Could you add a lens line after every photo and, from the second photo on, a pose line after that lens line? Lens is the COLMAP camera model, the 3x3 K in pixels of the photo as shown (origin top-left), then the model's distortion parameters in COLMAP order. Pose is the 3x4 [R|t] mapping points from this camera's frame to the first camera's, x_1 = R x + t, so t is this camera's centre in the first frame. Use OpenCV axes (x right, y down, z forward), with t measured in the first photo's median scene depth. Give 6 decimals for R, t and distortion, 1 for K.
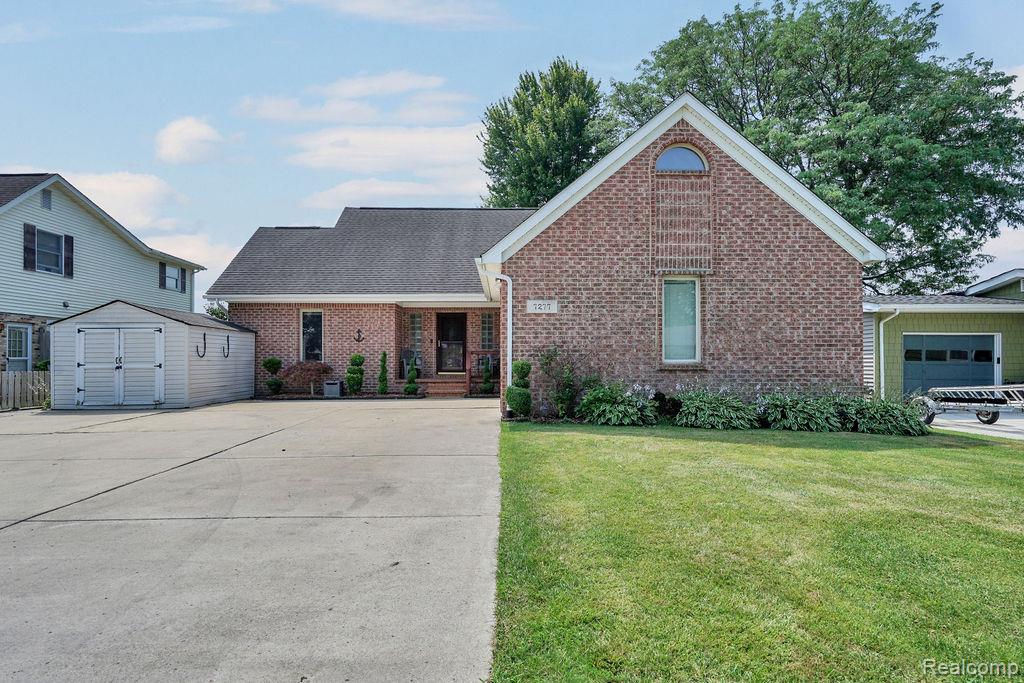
lens RADIAL K [[532.7, 0, 511.8], [0, 532.7, 354.7], [0, 0, 1]] dist [0.003005, 0.000345]
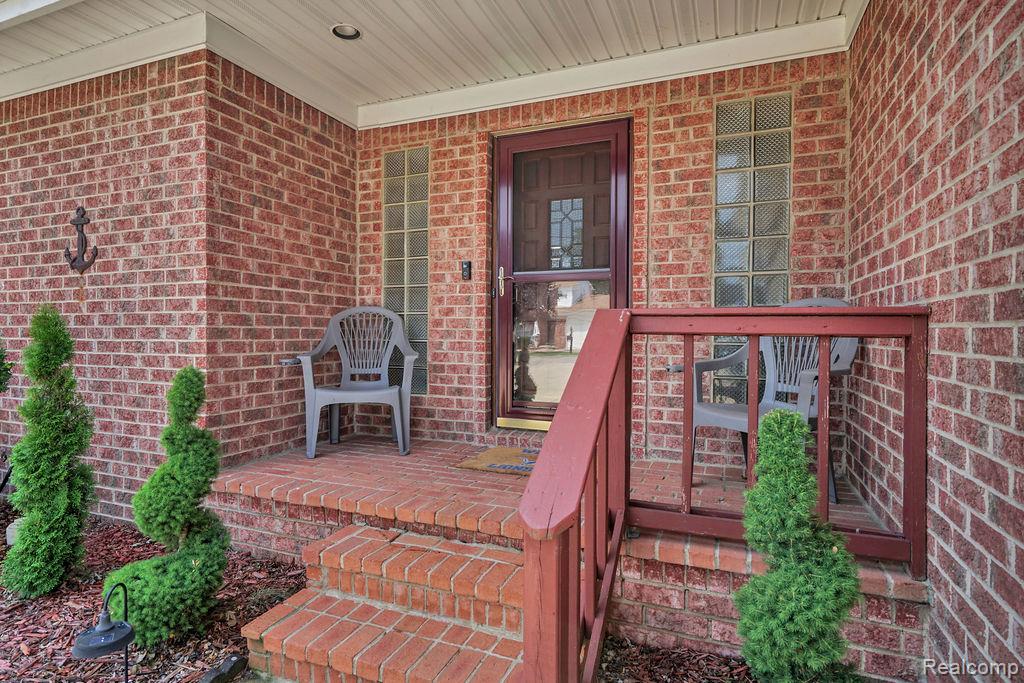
lens RADIAL K [[537.0, 0, 513.1], [0, 537.0, 340.2], [0, 0, 1]] dist [0.000451, 0.002242]
pose [[0.919643, 0.011779, -0.392578, -0.085317], [-0.003226, 0.999743, 0.022440, -0.004531], [0.392742, -0.019371, 0.919445, 1.412512]]
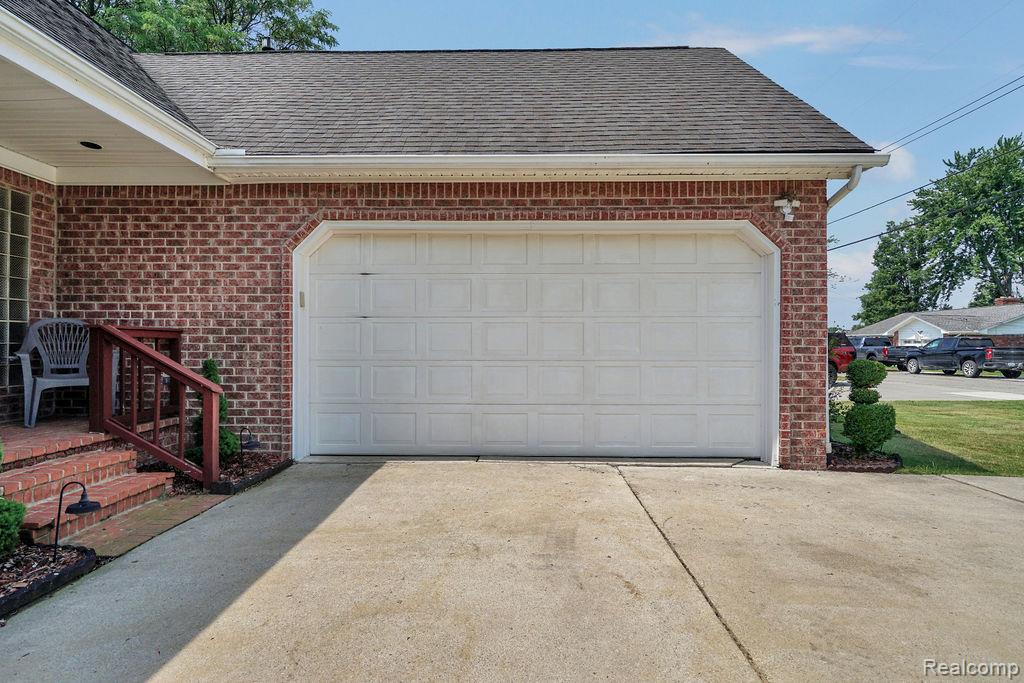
lens RADIAL K [[537.0, 0, 513.1], [0, 537.0, 340.2], [0, 0, 1]] dist [0.000451, 0.002242]
pose [[0.046726, 0.010497, 0.998853, -0.555759], [-0.012953, 0.999867, -0.009902, 0.000407], [-0.998824, -0.012475, 0.046856, 1.264223]]
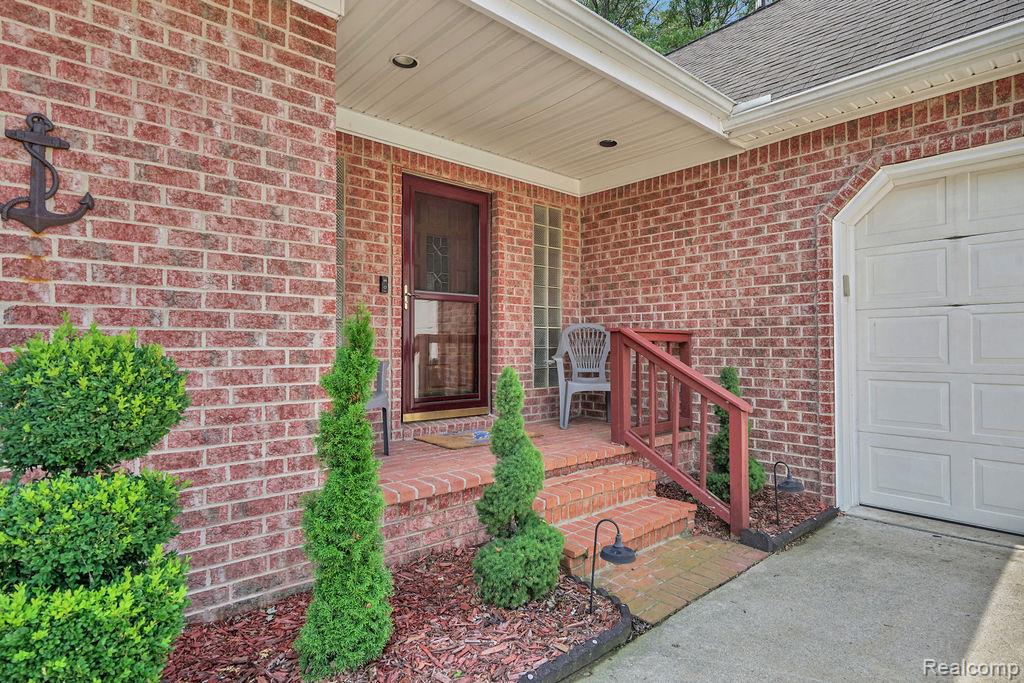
lens RADIAL K [[537.0, 0, 513.1], [0, 537.0, 340.2], [0, 0, 1]] dist [0.000451, 0.002242]
pose [[0.761321, 0.009020, 0.648312, -0.457814], [-0.007252, 0.999959, -0.005396, -0.000098], [-0.648335, -0.000593, 0.761355, 1.364853]]
